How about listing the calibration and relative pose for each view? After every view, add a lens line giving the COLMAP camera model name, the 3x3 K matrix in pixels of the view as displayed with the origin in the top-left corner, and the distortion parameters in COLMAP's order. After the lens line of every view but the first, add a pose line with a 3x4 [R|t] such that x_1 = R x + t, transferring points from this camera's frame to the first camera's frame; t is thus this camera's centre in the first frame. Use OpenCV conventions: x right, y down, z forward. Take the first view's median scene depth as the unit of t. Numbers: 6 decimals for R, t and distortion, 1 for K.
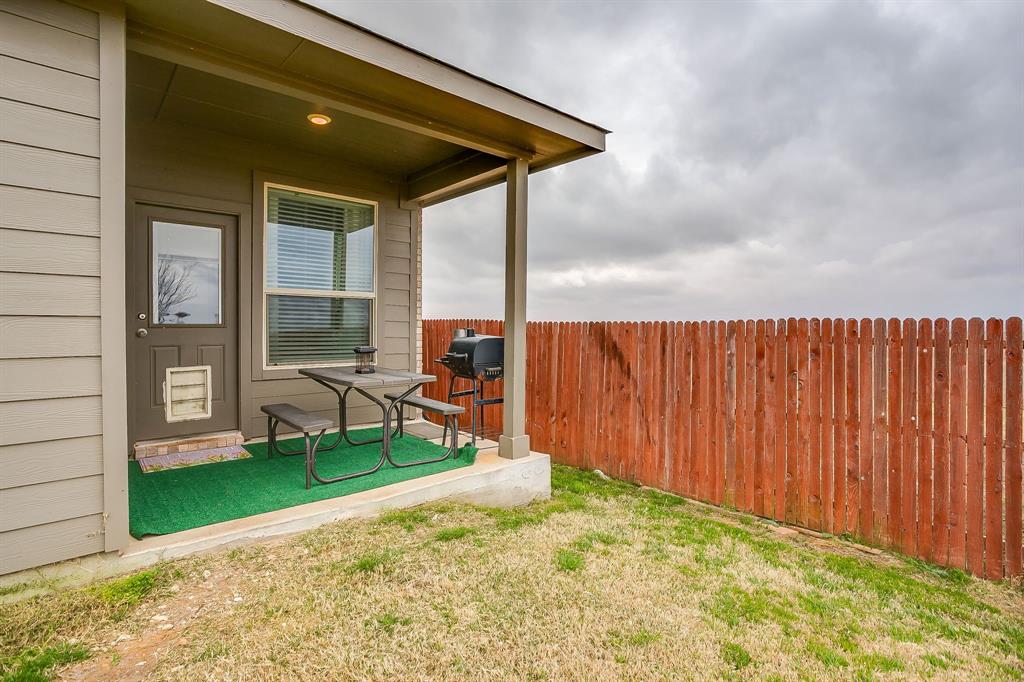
lens RADIAL K [[494.1, 0, 513.4], [0, 494.1, 333.3], [0, 0, 1]] dist [-0.033348, 0.015660]
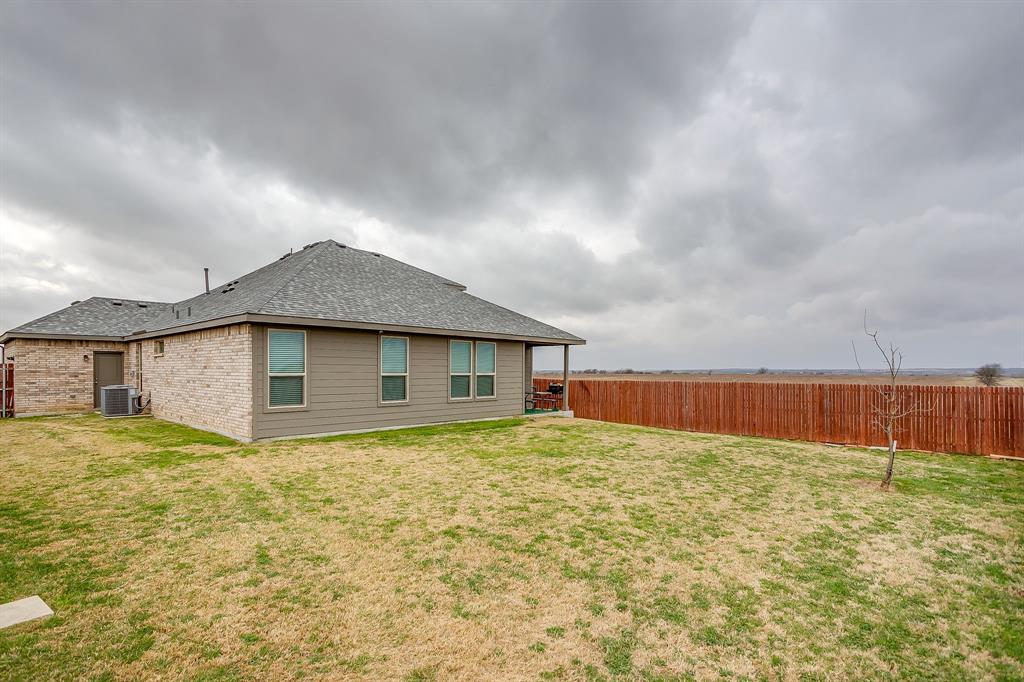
lens RADIAL K [[494.1, 0, 513.4], [0, 494.1, 333.3], [0, 0, 1]] dist [-0.033348, 0.015660]
pose [[0.995941, 0.007953, 0.089660, -0.687855], [0.000284, 0.995806, -0.091492, -0.034127], [-0.090011, 0.091146, 0.991761, -2.725531]]
